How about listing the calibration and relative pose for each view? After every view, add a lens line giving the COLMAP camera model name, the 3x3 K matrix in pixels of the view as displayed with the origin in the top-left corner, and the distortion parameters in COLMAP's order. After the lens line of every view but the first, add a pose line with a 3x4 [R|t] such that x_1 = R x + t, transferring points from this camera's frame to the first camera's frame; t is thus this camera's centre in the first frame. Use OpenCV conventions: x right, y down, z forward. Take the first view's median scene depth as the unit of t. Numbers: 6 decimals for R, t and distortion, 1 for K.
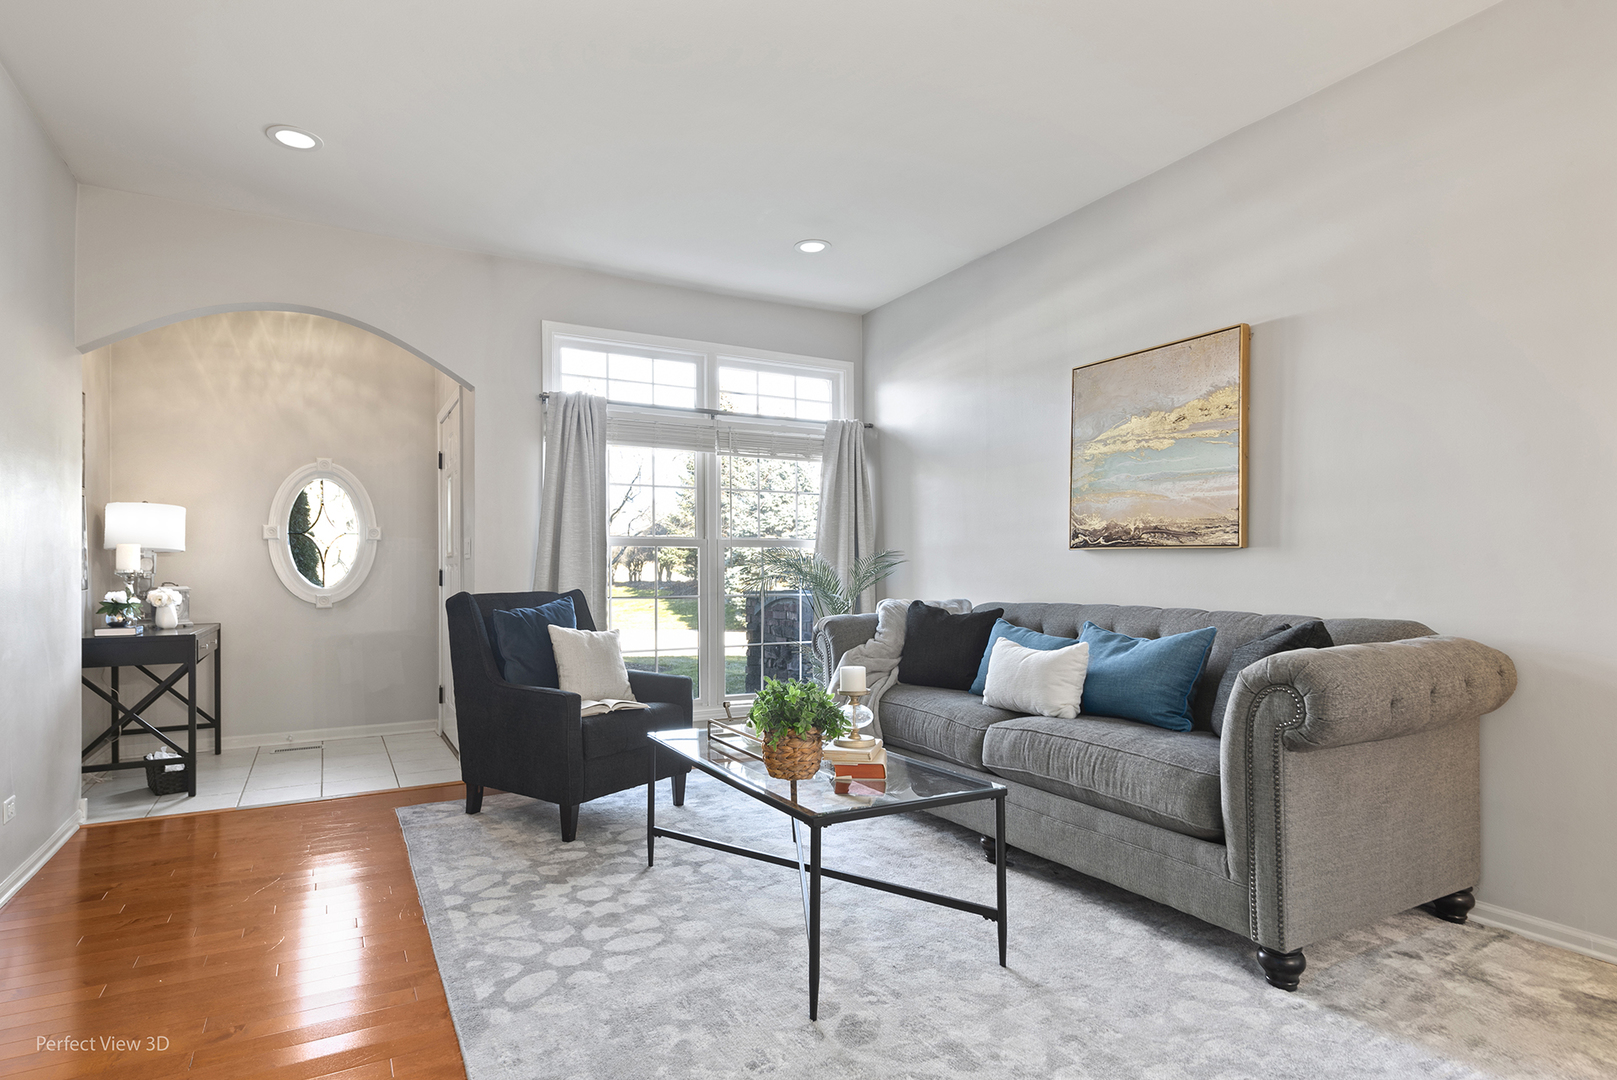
lens RADIAL K [[852.2, 0, 808.5], [0, 852.2, 540.0], [0, 0, 1]] dist [0.000938, 0.000504]
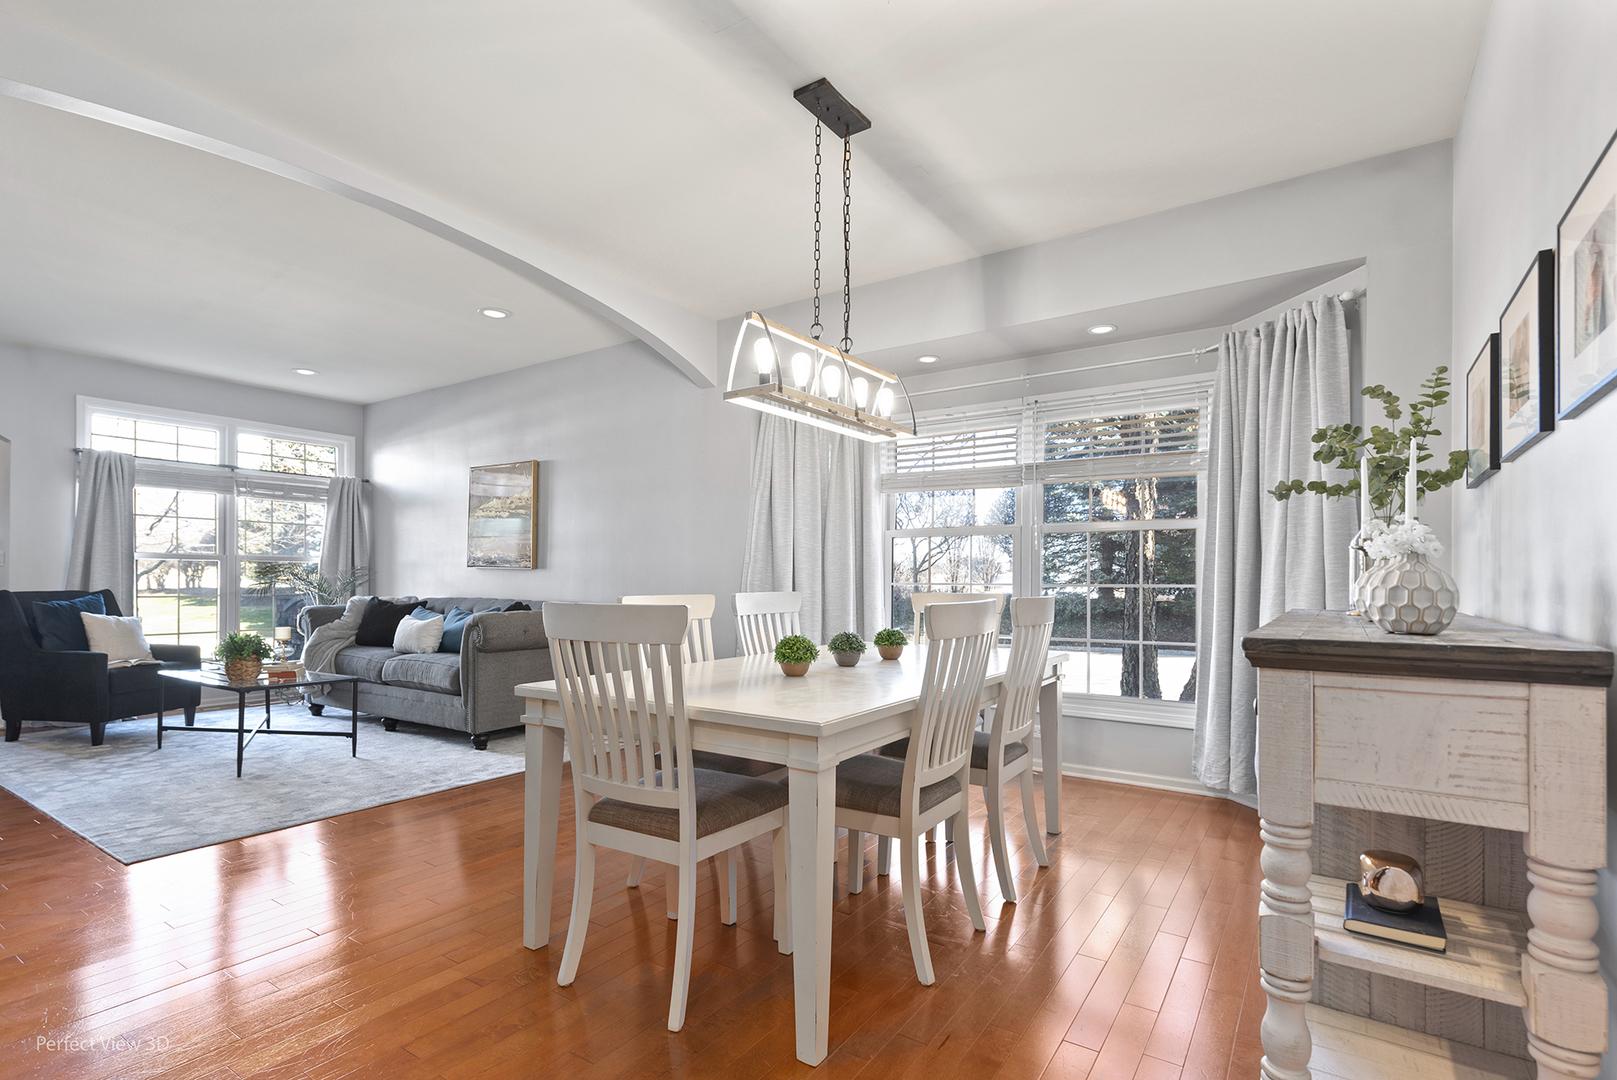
lens RADIAL K [[759.6, 0, 787.3], [0, 759.6, 568.2], [0, 0, 1]] dist [0.025771, -0.010383]
pose [[0.898073, 0.016731, 0.439527, 0.217768], [-0.025628, 0.999569, 0.014317, -0.029671], [-0.439098, -0.024122, 0.898115, -0.774786]]
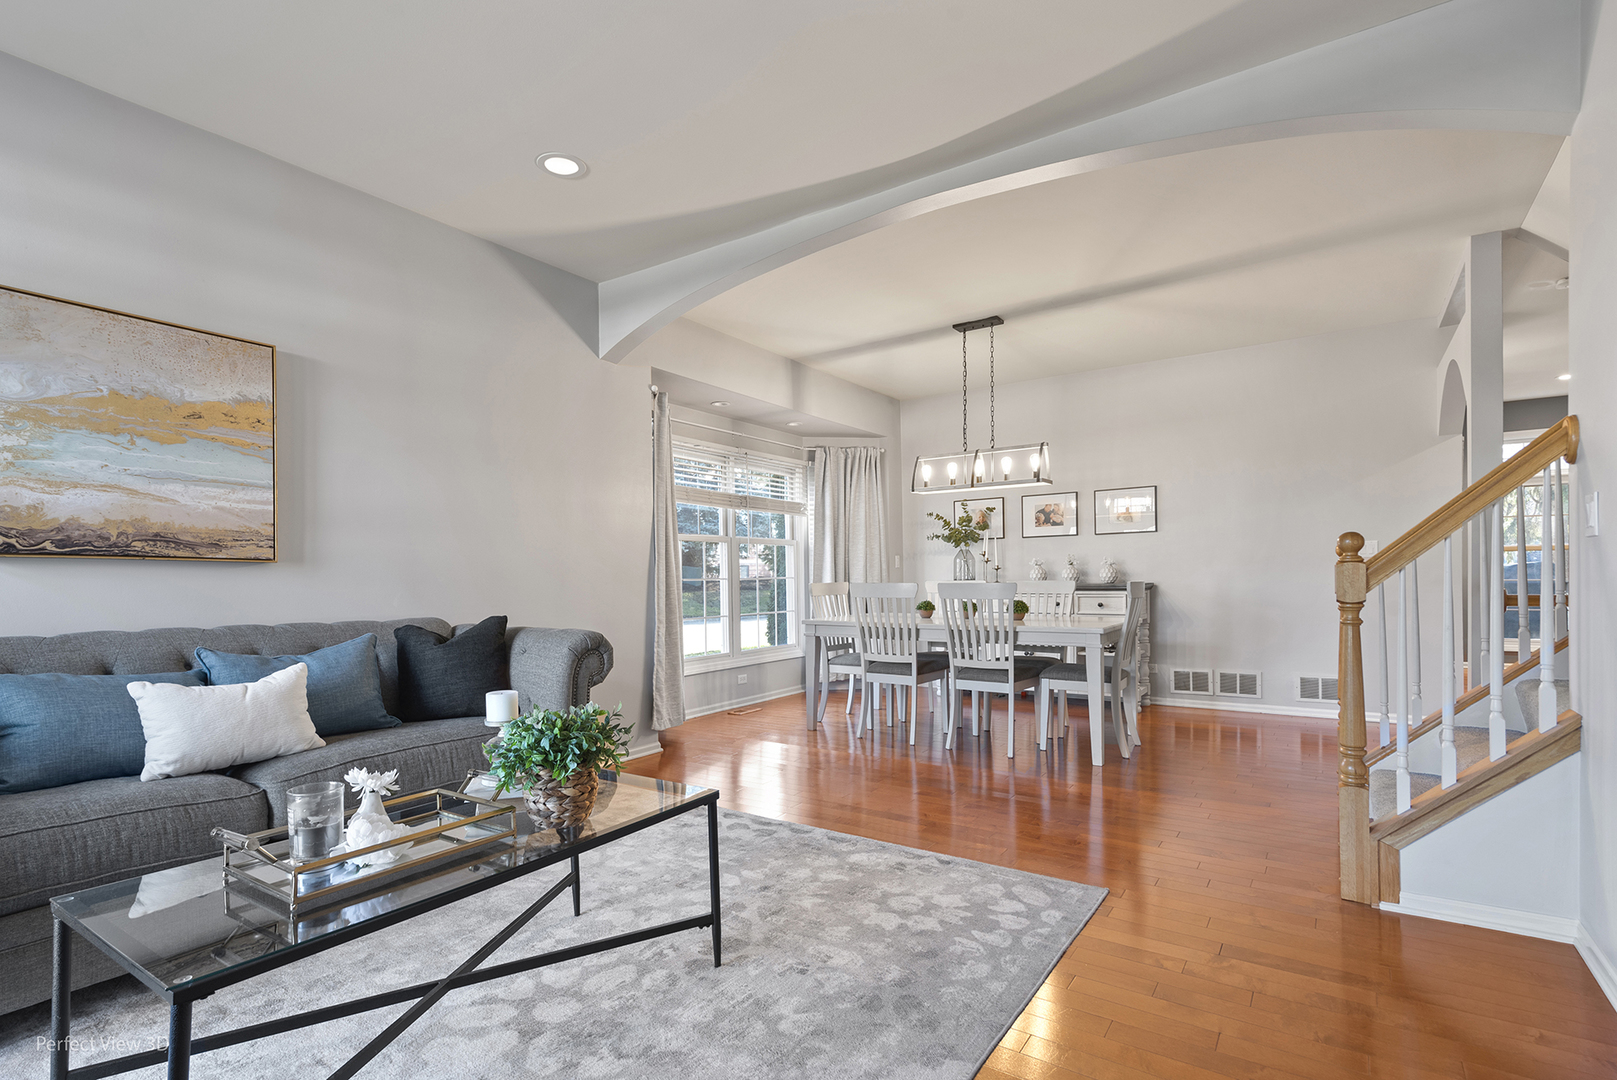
lens RADIAL K [[812.6, 0, 757.5], [0, 812.6, 579.7], [0, 0, 1]] dist [0.026465, -0.013841]
pose [[-0.428709, 0.007074, 0.903415, -0.545566], [-0.018438, 0.999693, -0.016578, 0.030257], [-0.903255, -0.023764, -0.428446, 0.769537]]
